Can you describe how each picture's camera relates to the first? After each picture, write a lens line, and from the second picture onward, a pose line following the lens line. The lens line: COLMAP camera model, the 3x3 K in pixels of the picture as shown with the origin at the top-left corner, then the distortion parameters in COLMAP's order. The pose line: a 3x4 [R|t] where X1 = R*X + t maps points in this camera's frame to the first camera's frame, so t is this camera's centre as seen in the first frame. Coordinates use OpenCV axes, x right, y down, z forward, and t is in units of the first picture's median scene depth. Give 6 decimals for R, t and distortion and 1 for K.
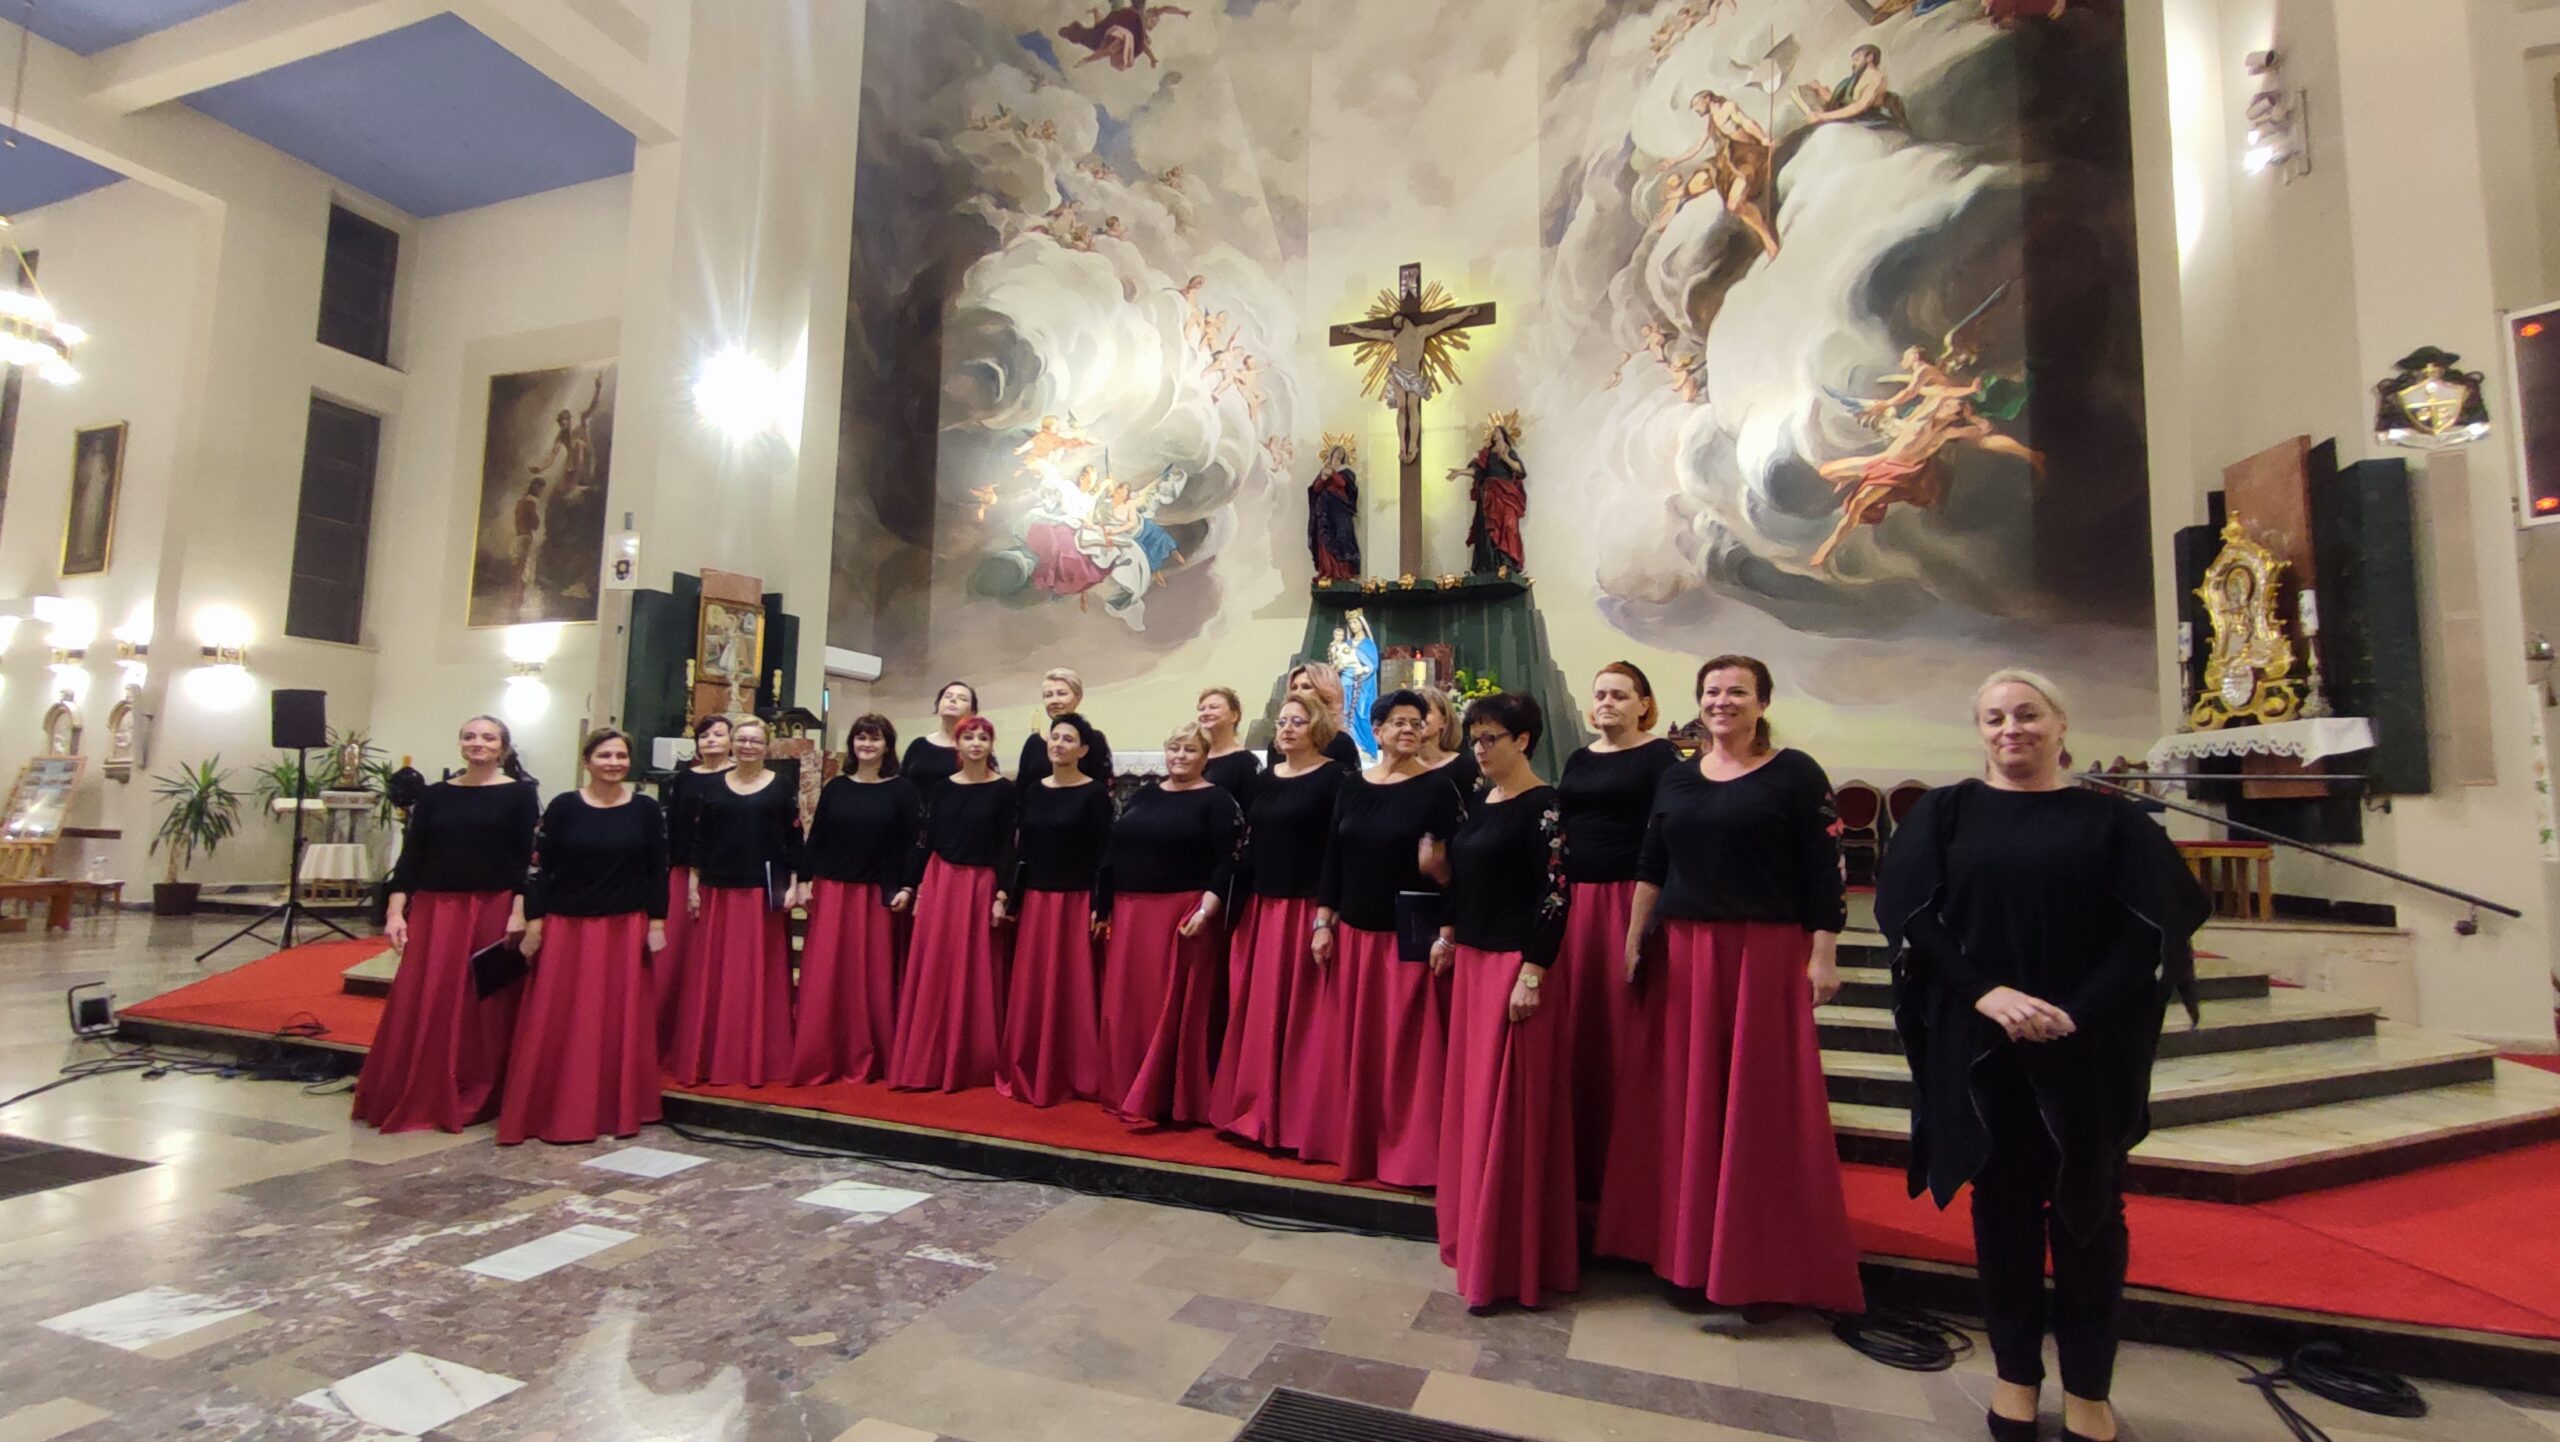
lens RADIAL K [[1143.9, 0, 1269.2], [0, 1143.9, 715.0], [0, 0, 1]] dist [-0.027965, 0.014204]
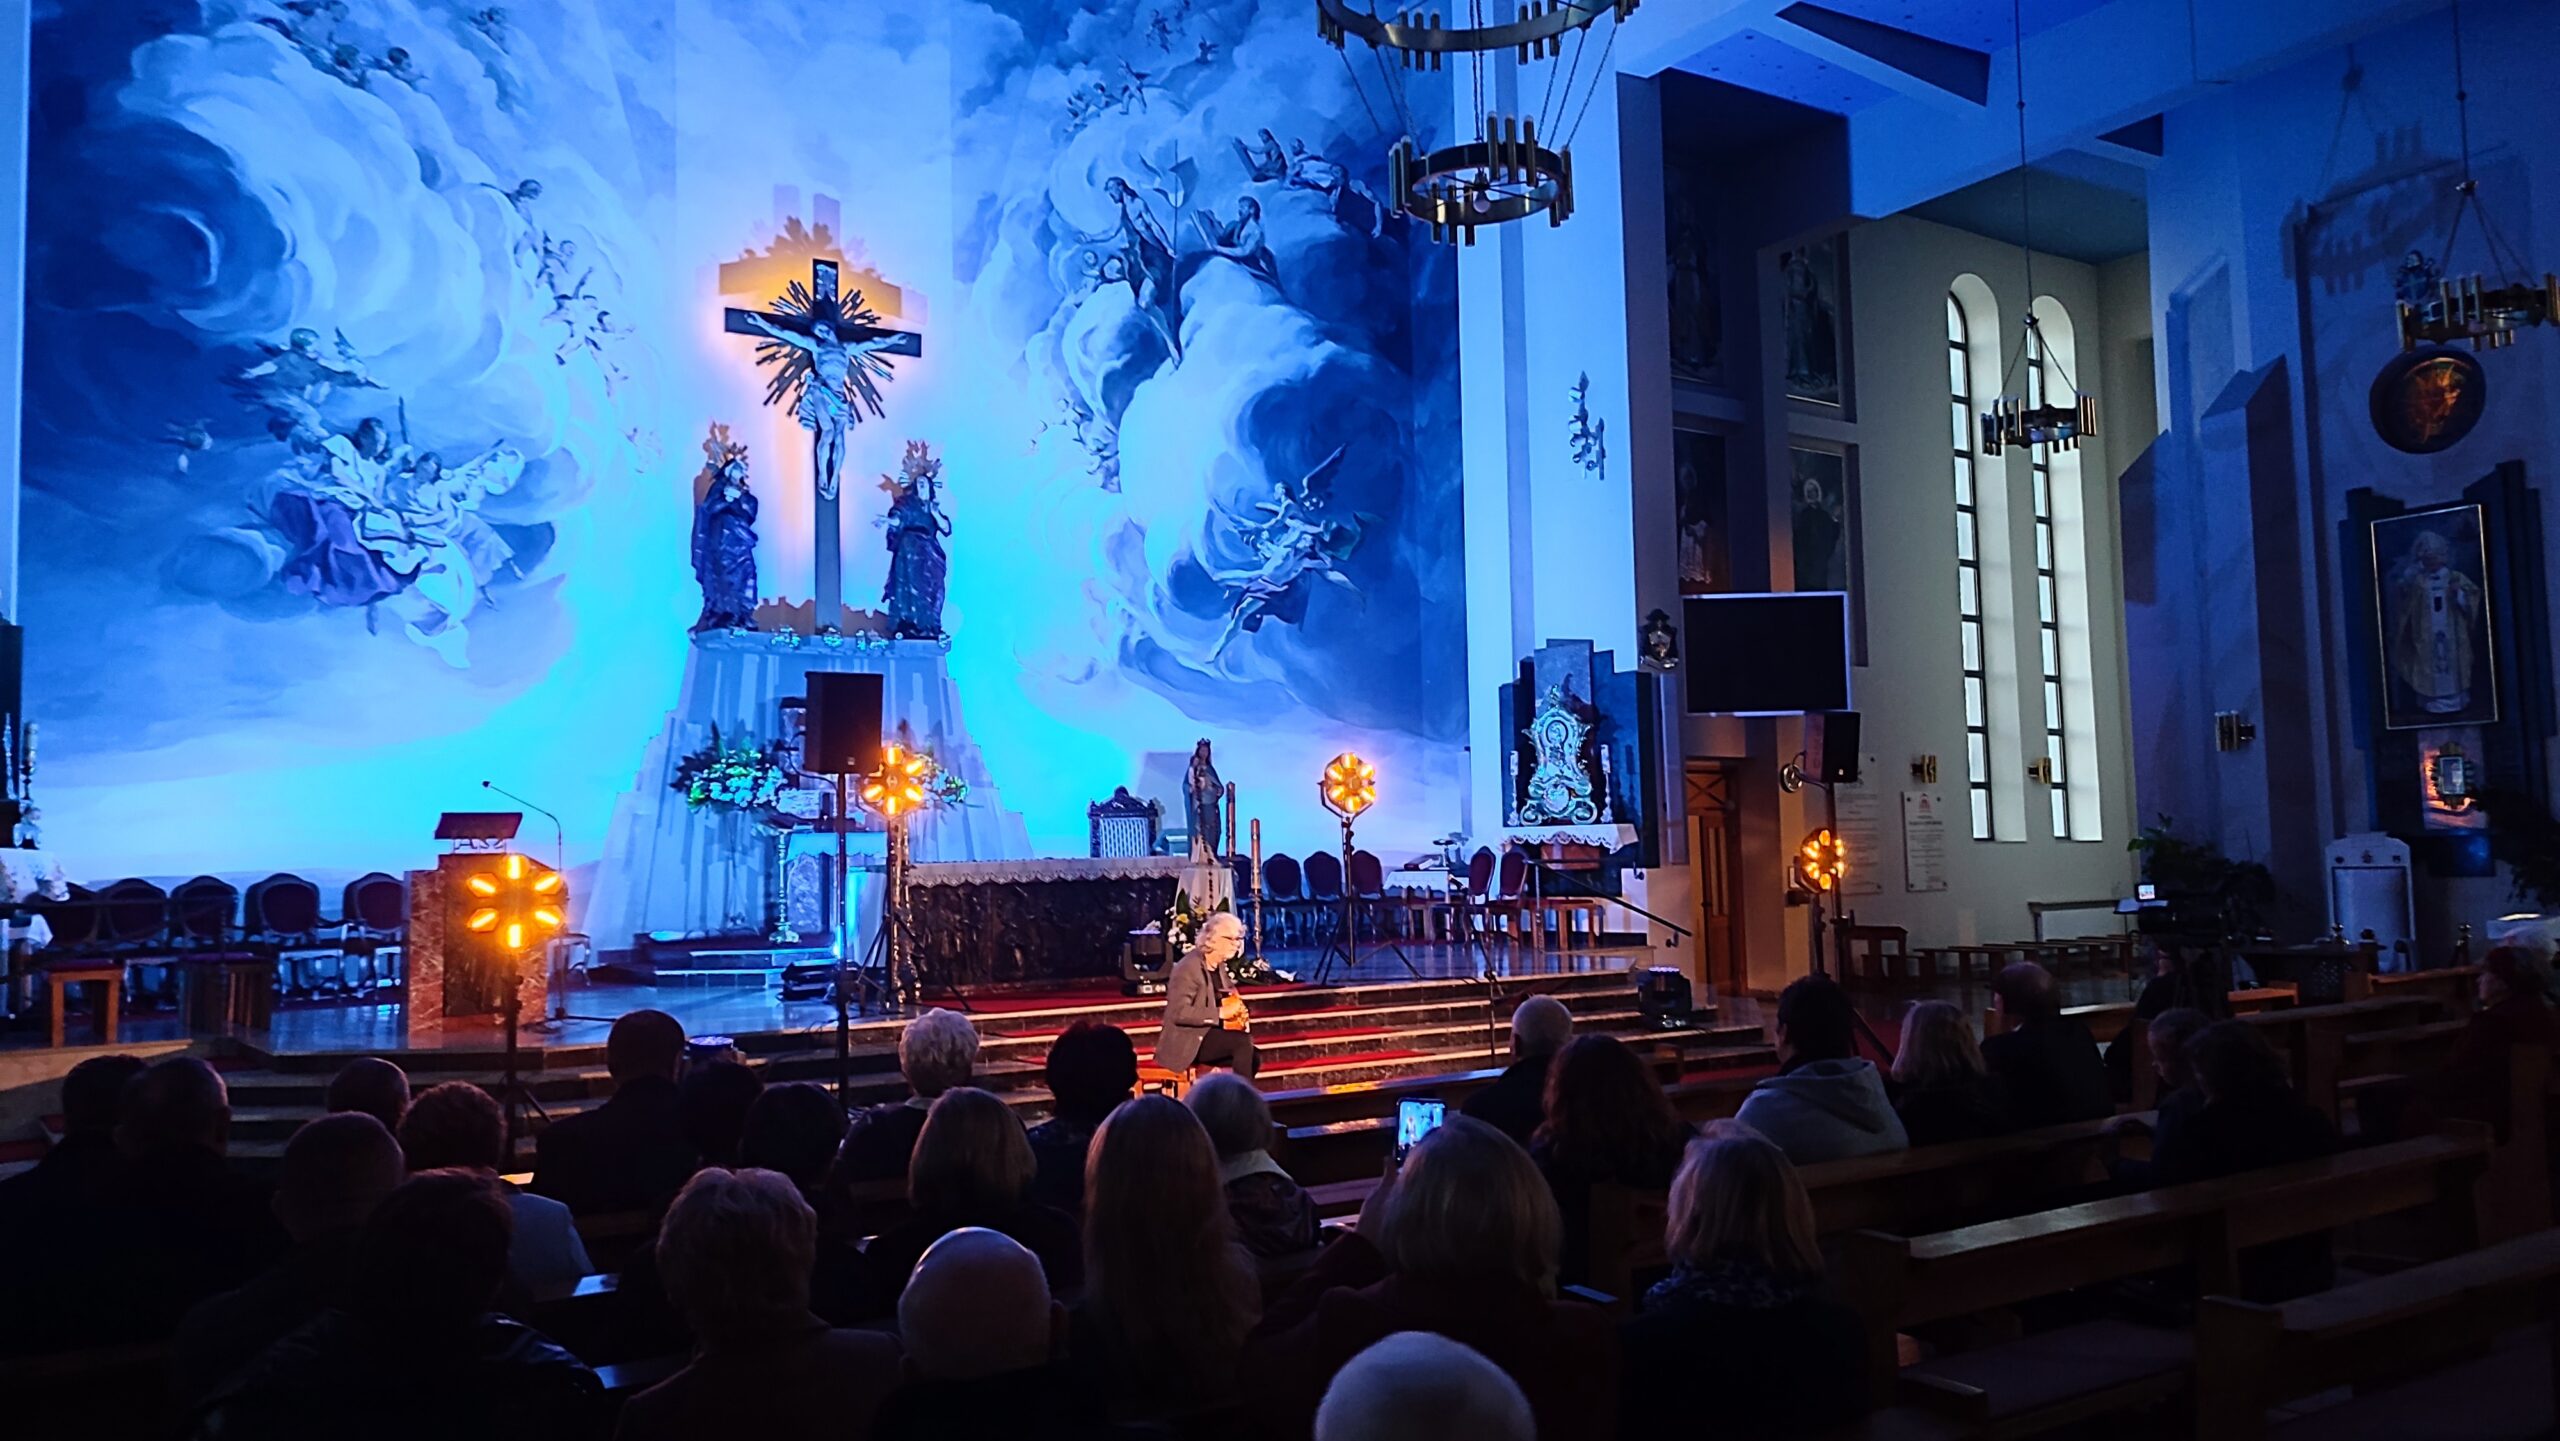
lens RADIAL K [[1855.7, 0, 1287.3], [0, 1855.7, 740.8], [0, 0, 1]] dist [0.031765, -0.015701]
pose [[0.590265, 0.019413, 0.806976, -0.848890], [-0.040331, 0.999171, 0.005463, -0.062966], [-0.806201, -0.035771, 0.590559, -0.119835]]
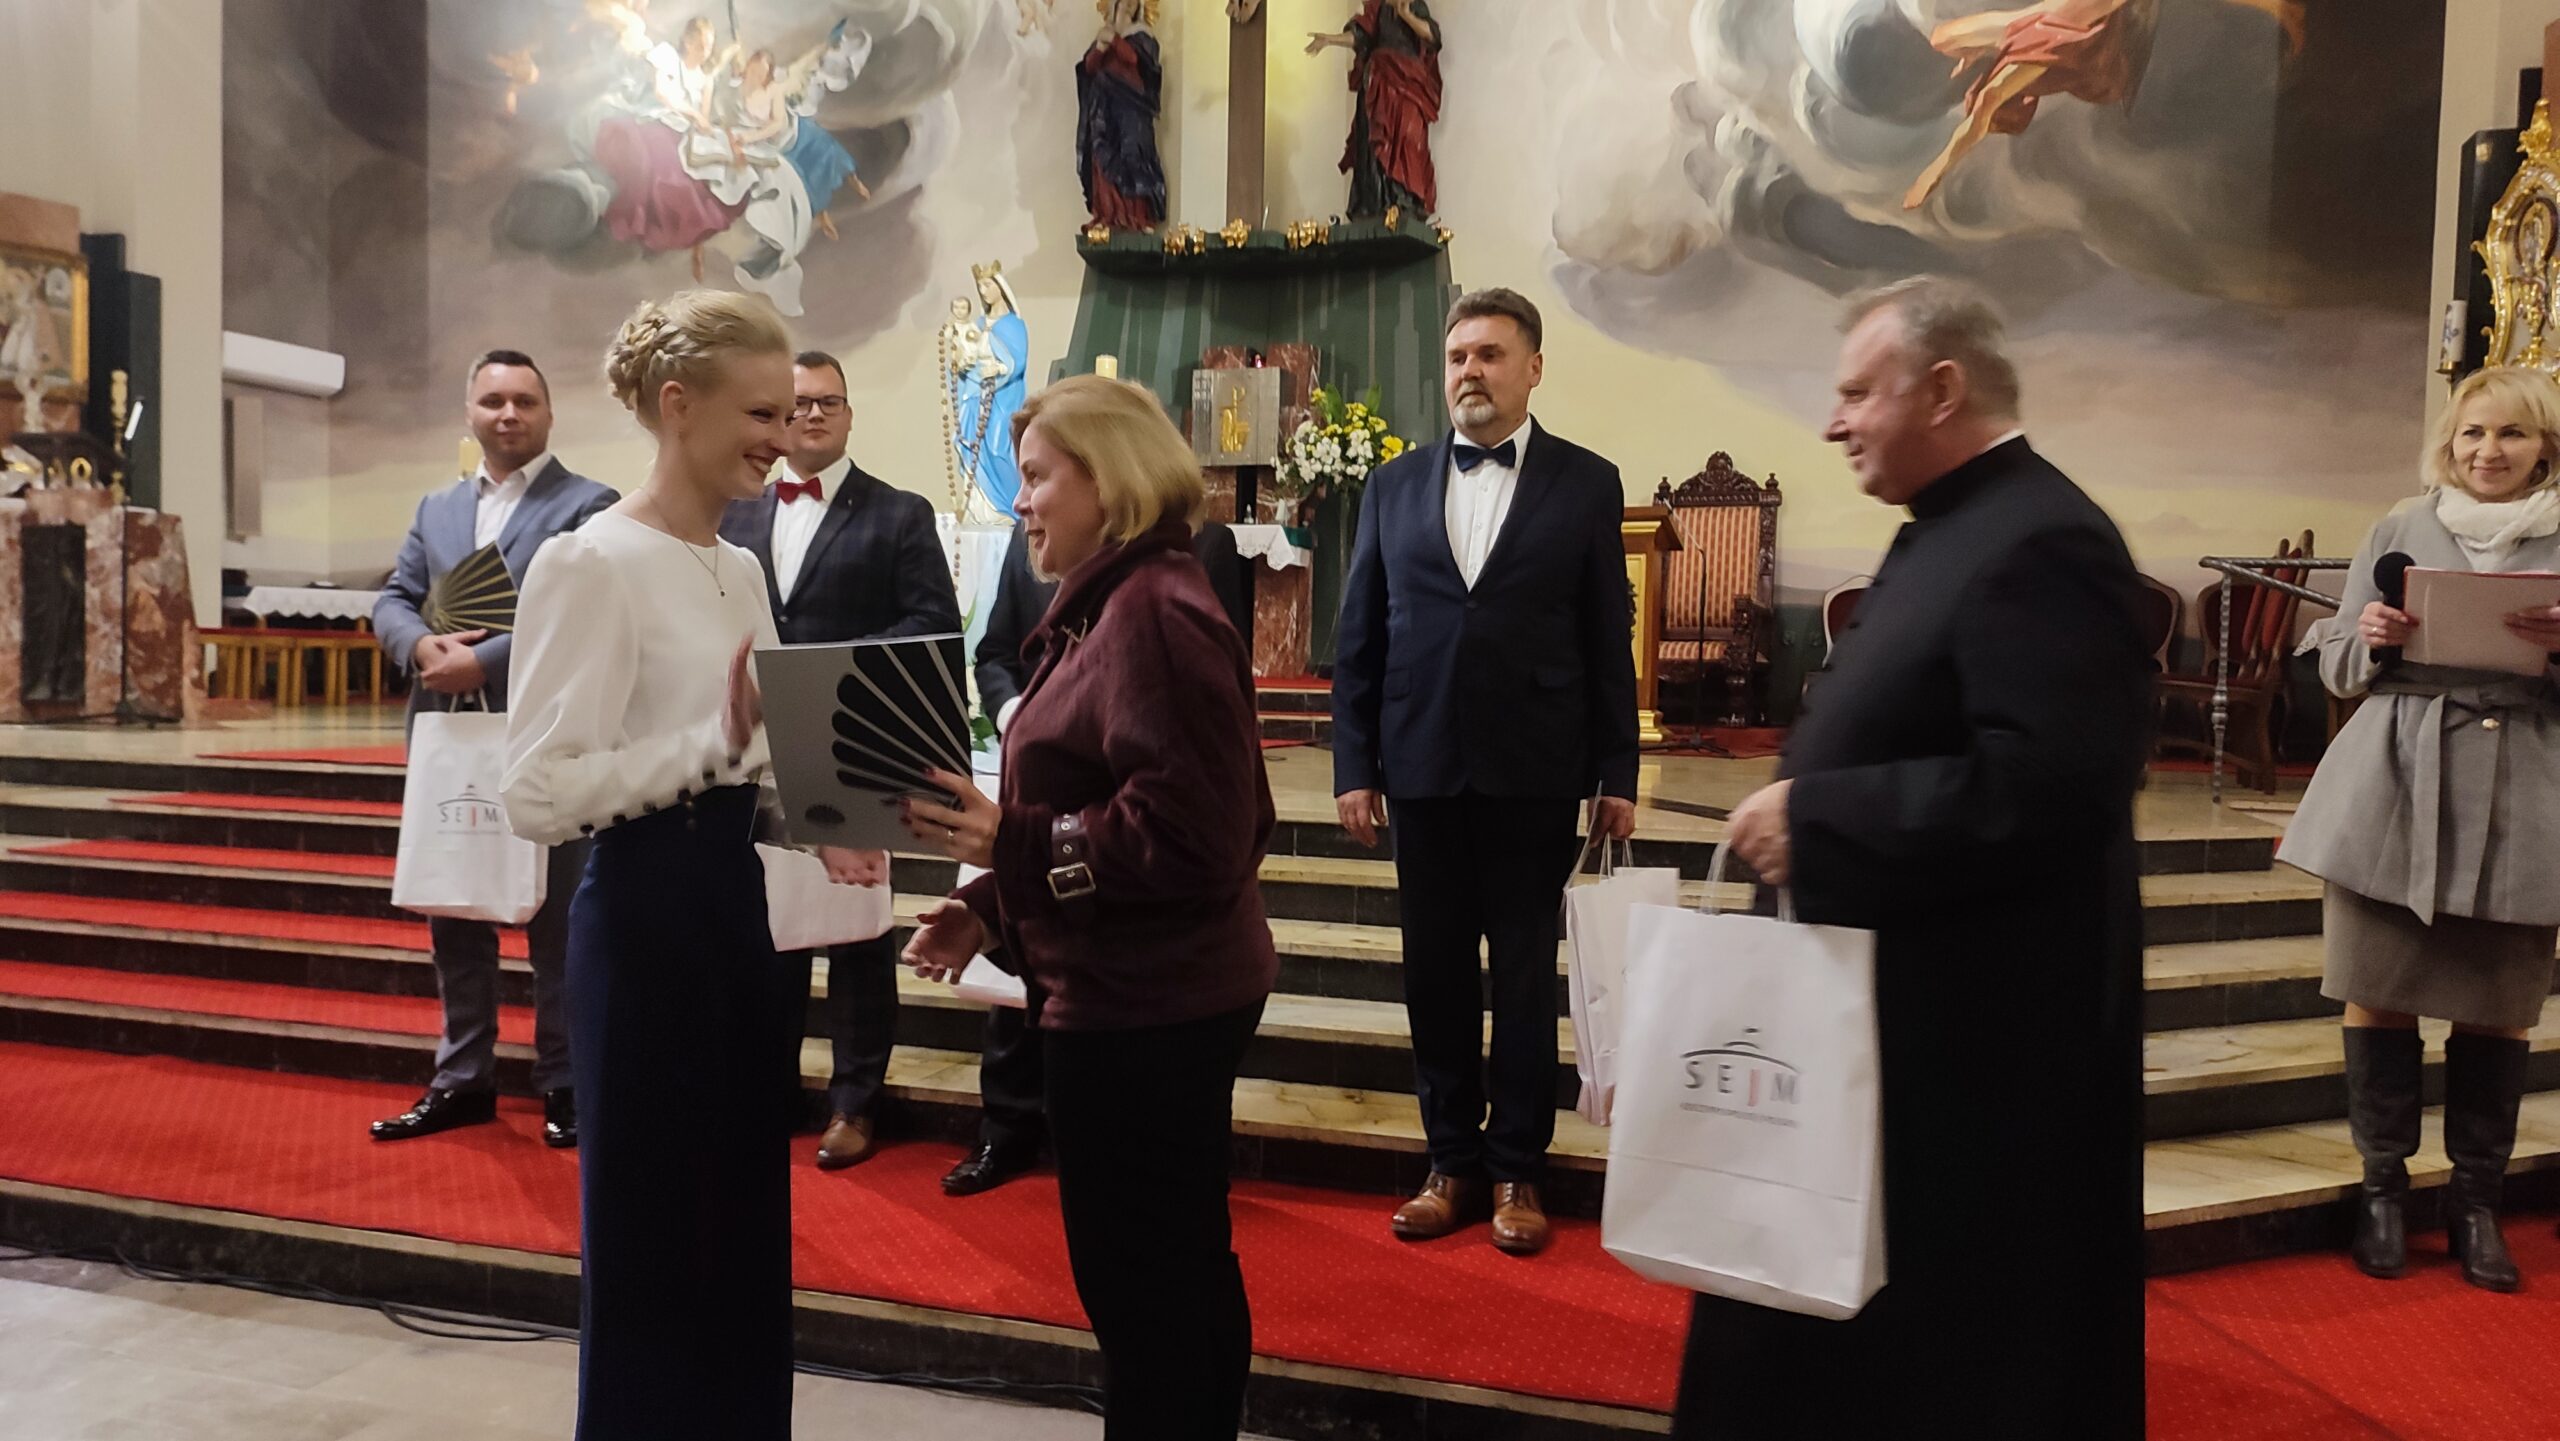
lens RADIAL K [[1855.7, 0, 1285.7], [0, 1855.7, 715.7], [0, 0, 1]] dist [0.031765, -0.015701]
pose [[0.999187, 0.002618, 0.040232, 0.111845], [-0.007694, 0.991932, 0.126540, 0.007274], [-0.039576, -0.126747, 0.991145, 0.029110]]
